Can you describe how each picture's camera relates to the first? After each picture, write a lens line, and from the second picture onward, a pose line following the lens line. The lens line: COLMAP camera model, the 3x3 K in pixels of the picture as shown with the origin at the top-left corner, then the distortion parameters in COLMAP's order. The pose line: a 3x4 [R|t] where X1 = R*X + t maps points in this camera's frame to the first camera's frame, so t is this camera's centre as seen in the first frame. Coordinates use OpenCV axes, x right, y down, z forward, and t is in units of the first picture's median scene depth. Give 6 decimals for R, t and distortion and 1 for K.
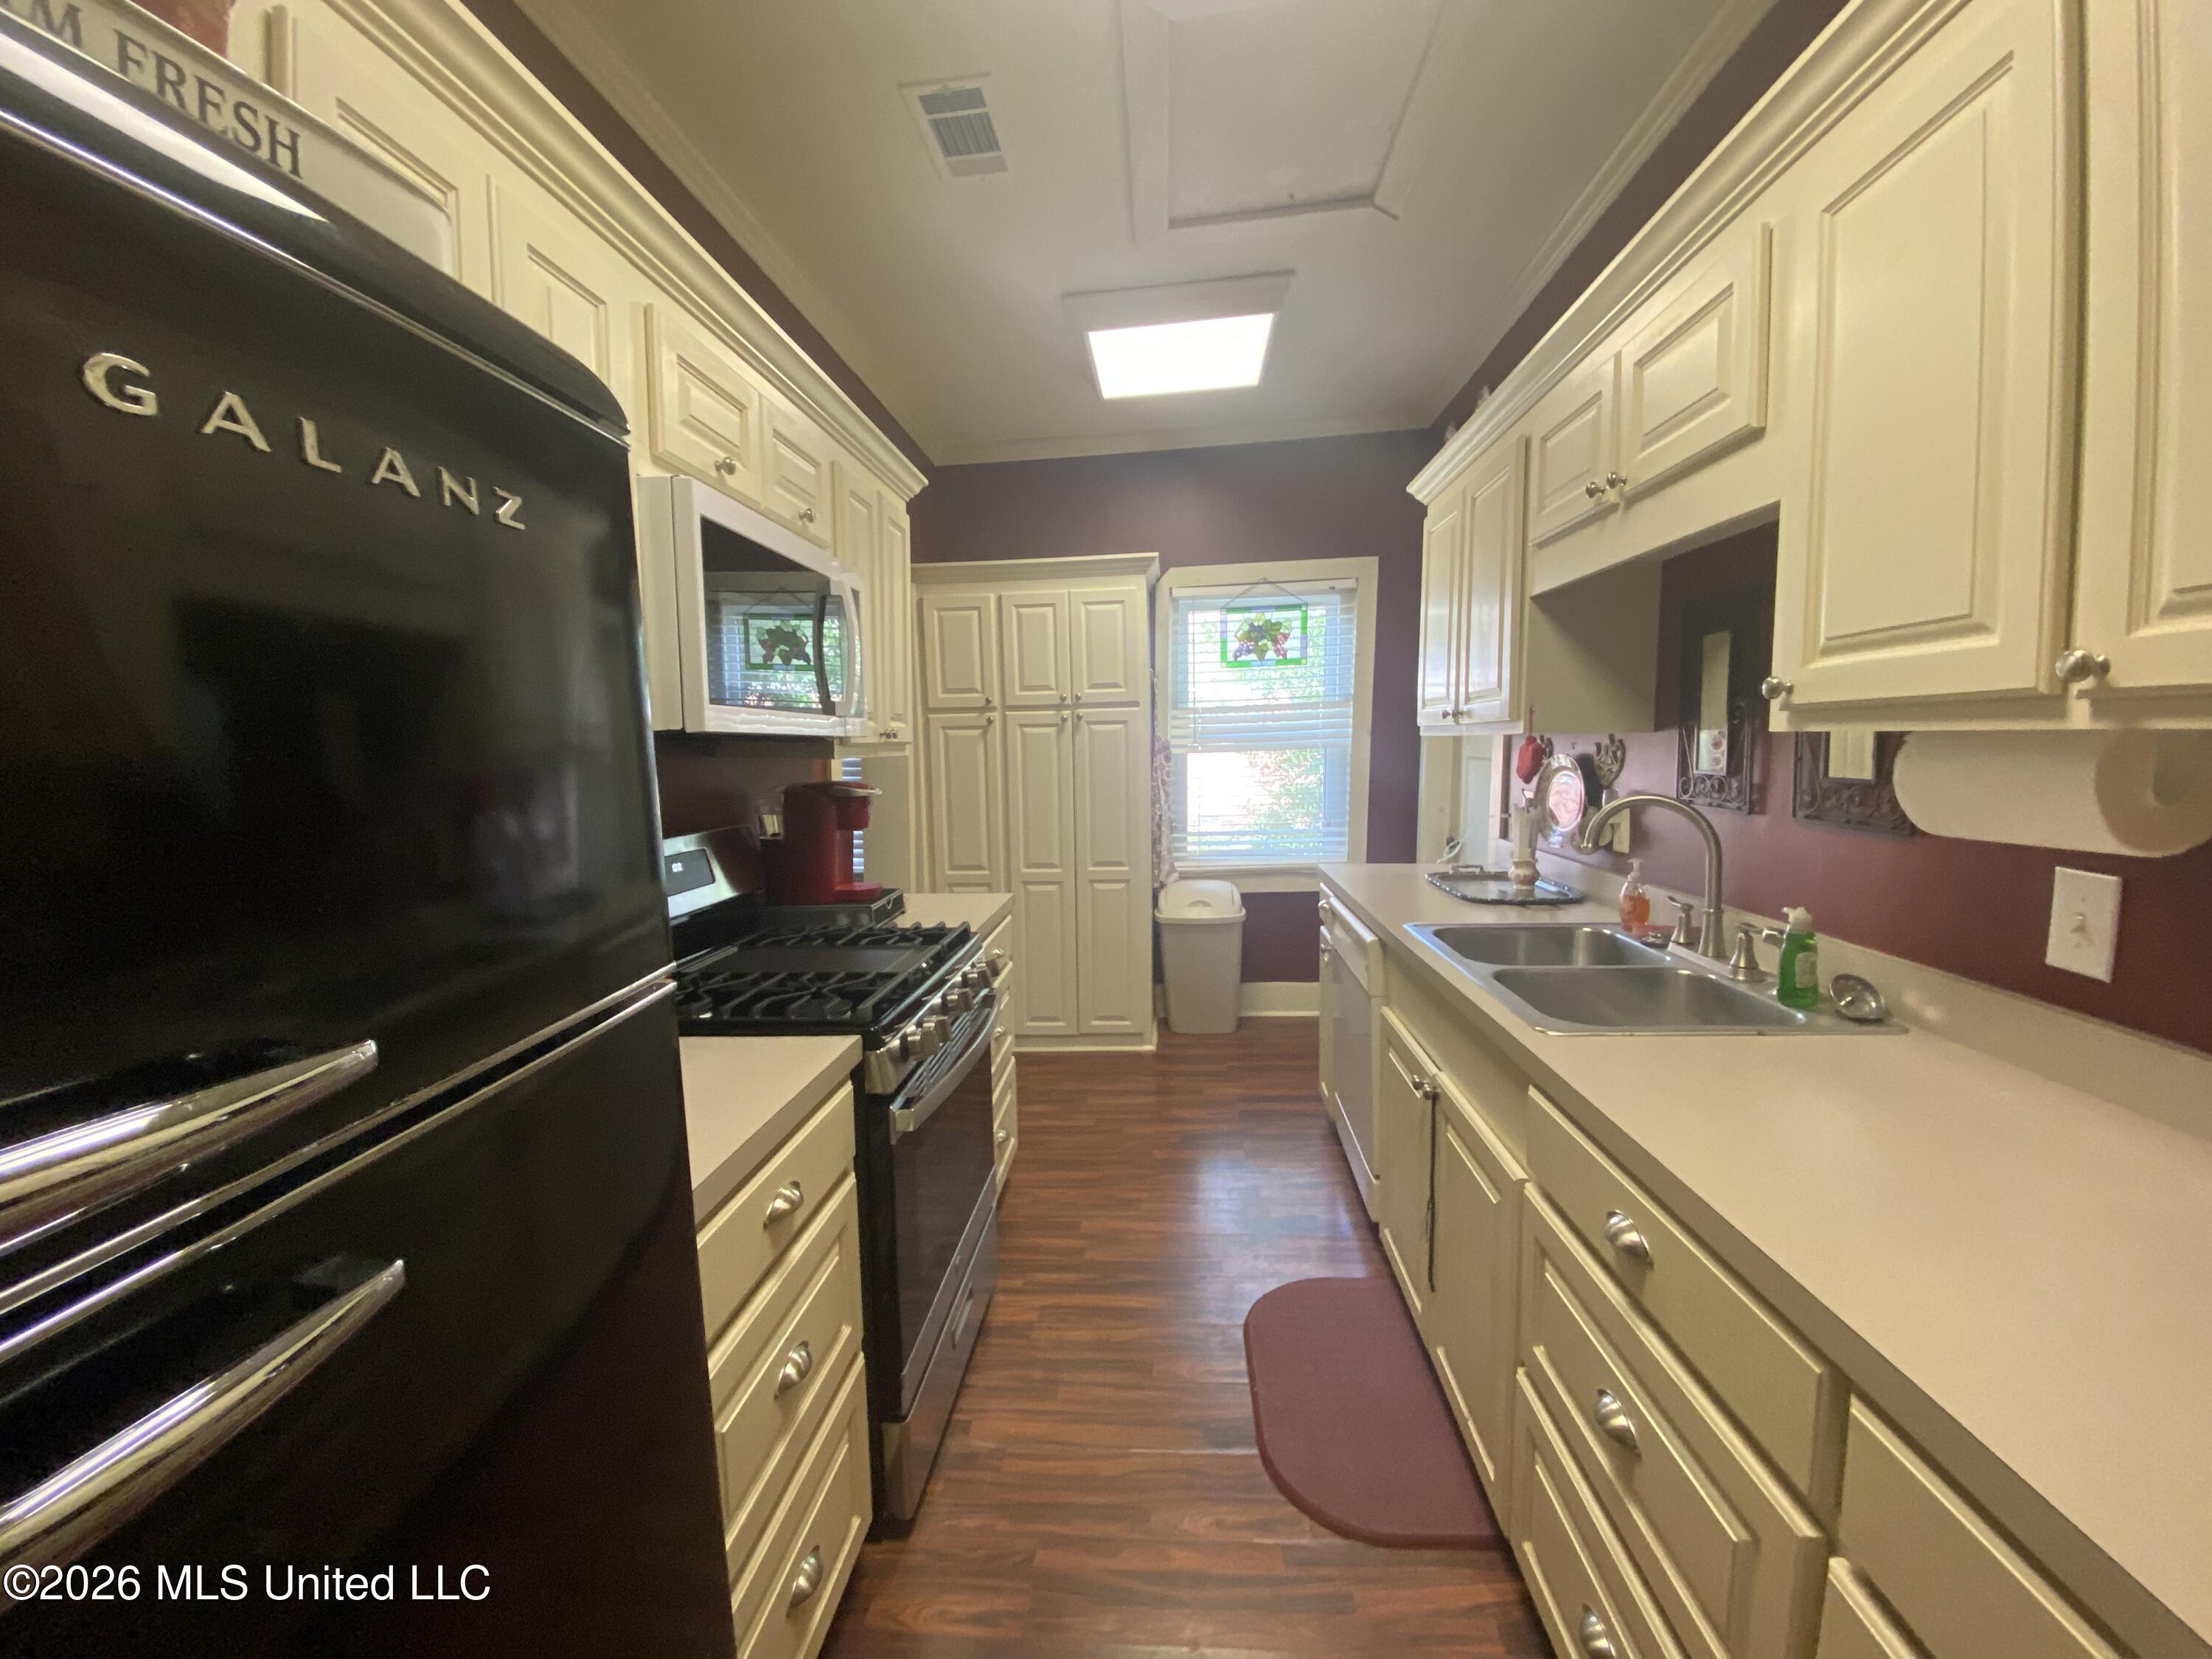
lens RADIAL K [[899.3, 0, 1095.9], [0, 899.3, 816.0], [0, 0, 1]] dist [-0.031729, -0.002141]
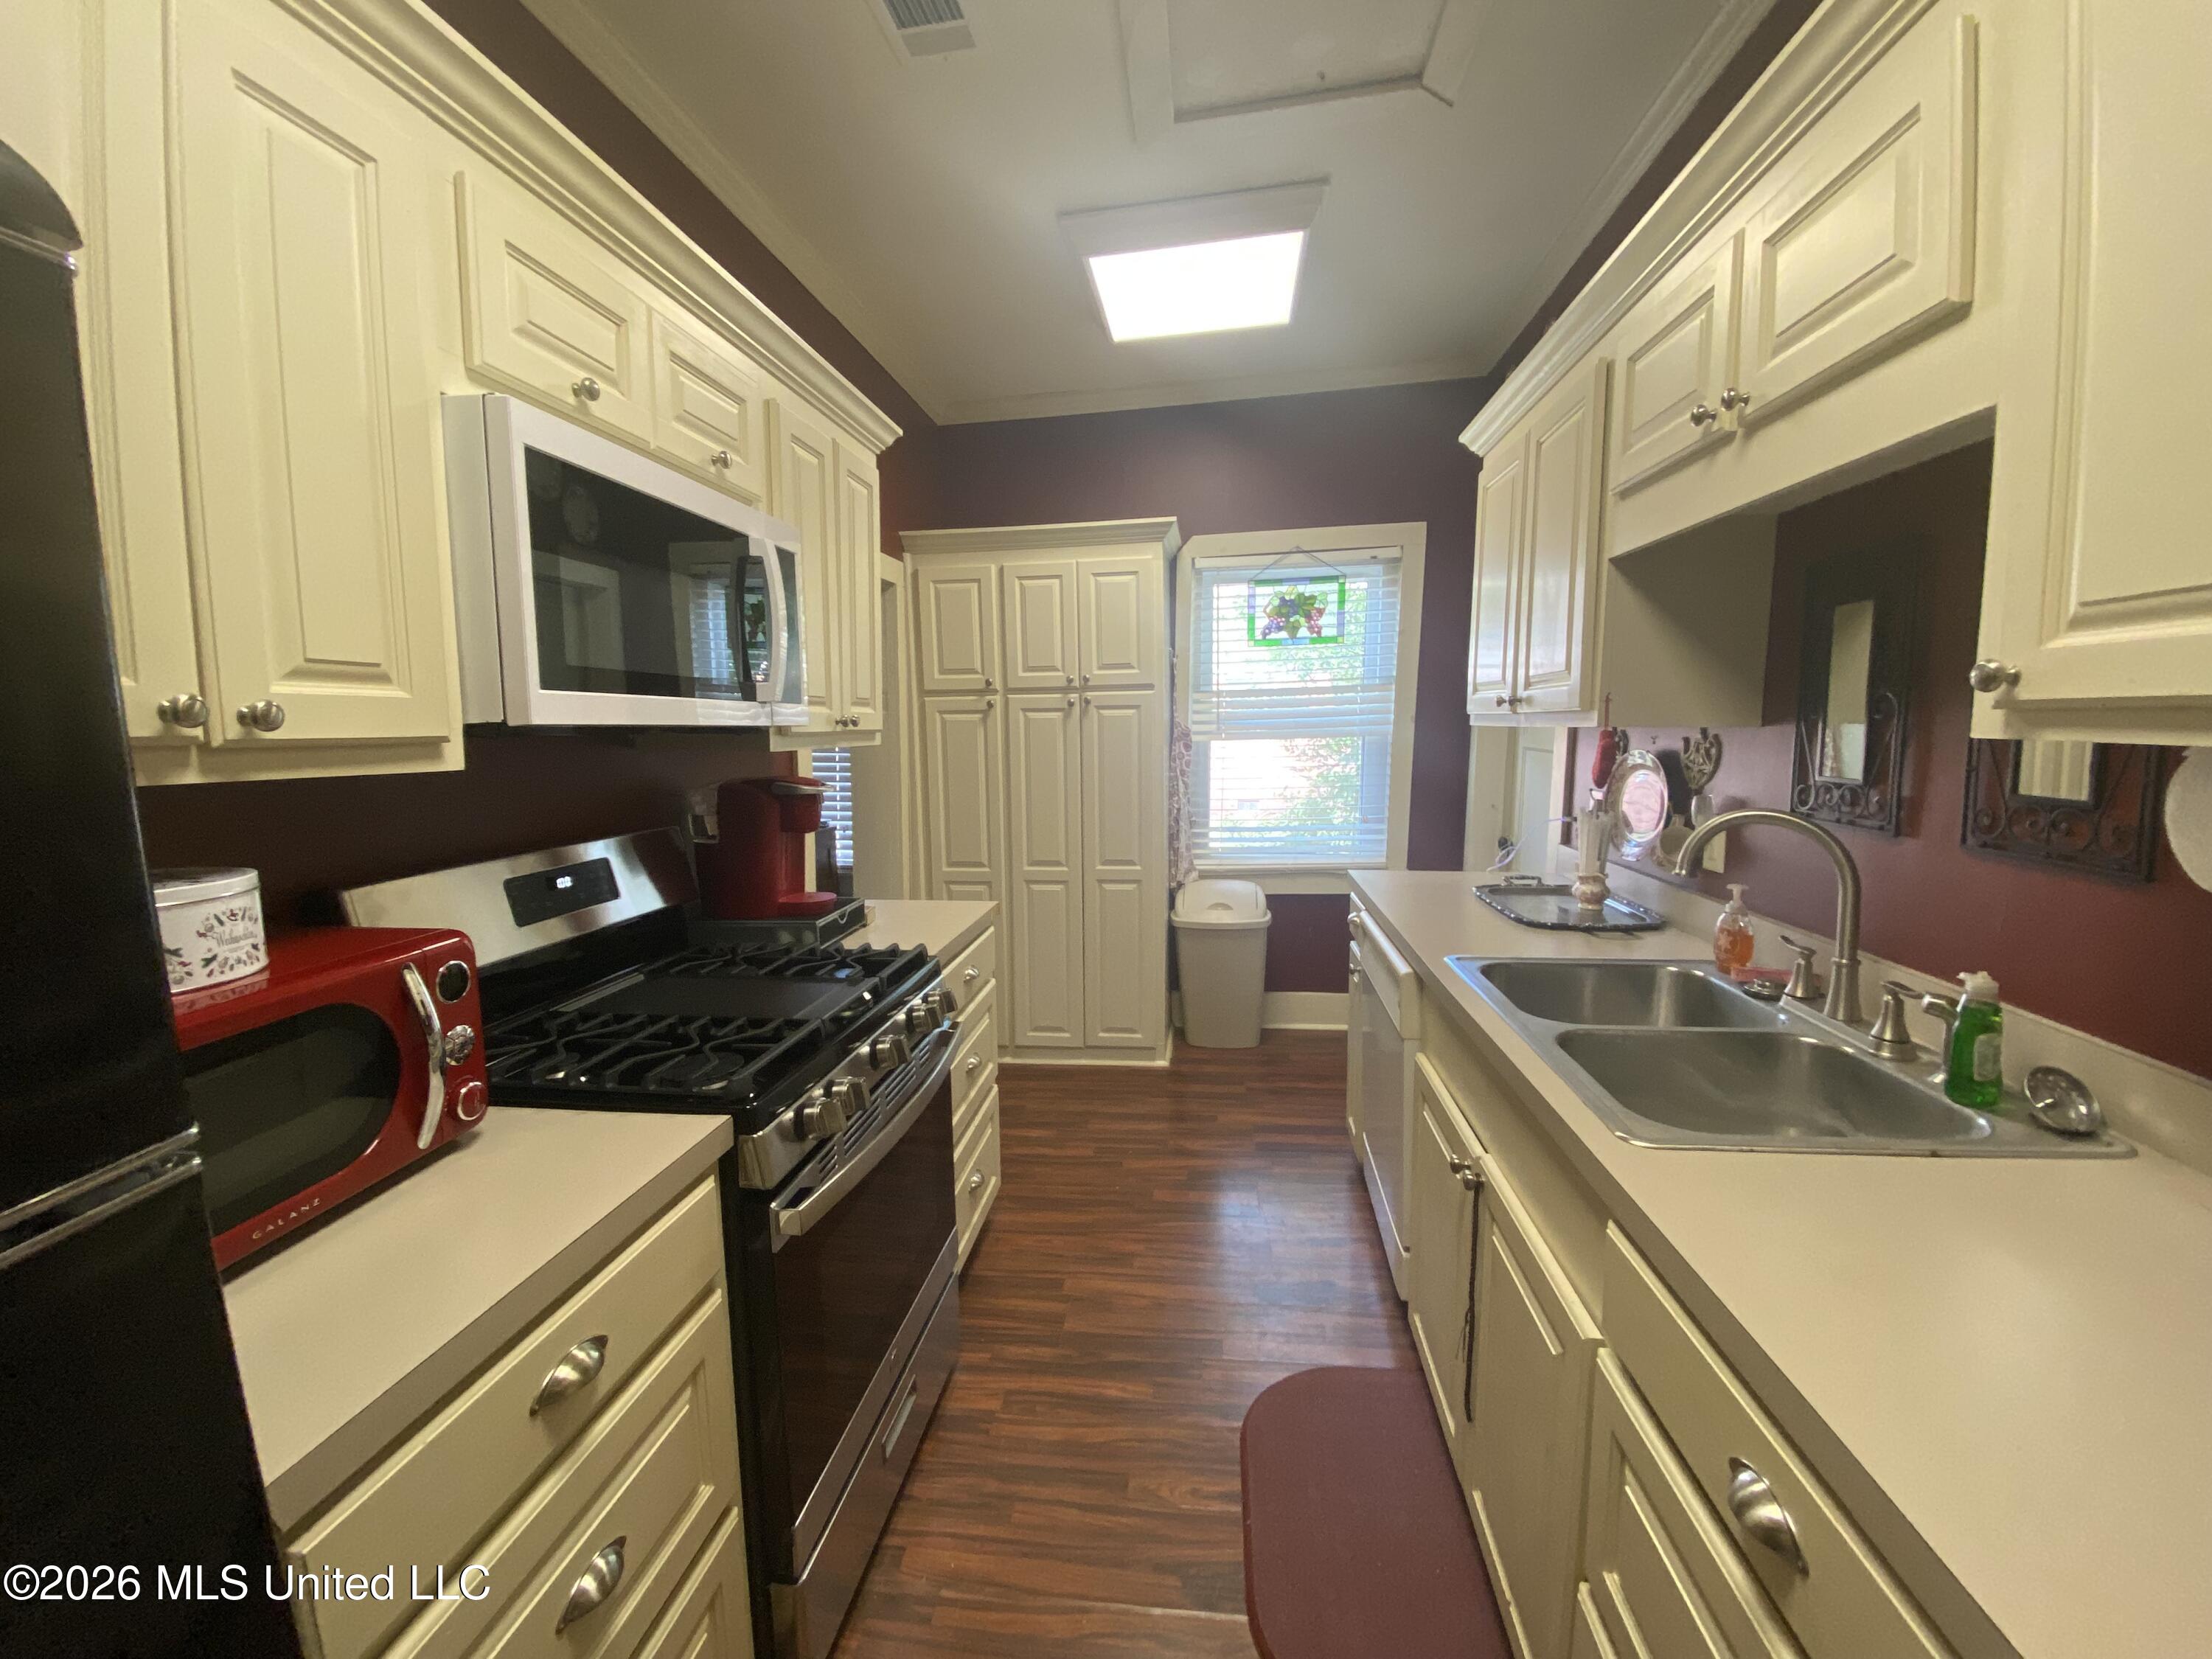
lens RADIAL K [[899.3, 0, 1098.3], [0, 899.3, 816.2], [0, 0, 1]] dist [-0.031729, -0.002141]
pose [[0.998882, 0.011113, -0.045948, 0.063377], [-0.010092, 0.999698, 0.022395, -0.025709], [0.046183, -0.021906, 0.998693, 0.170123]]
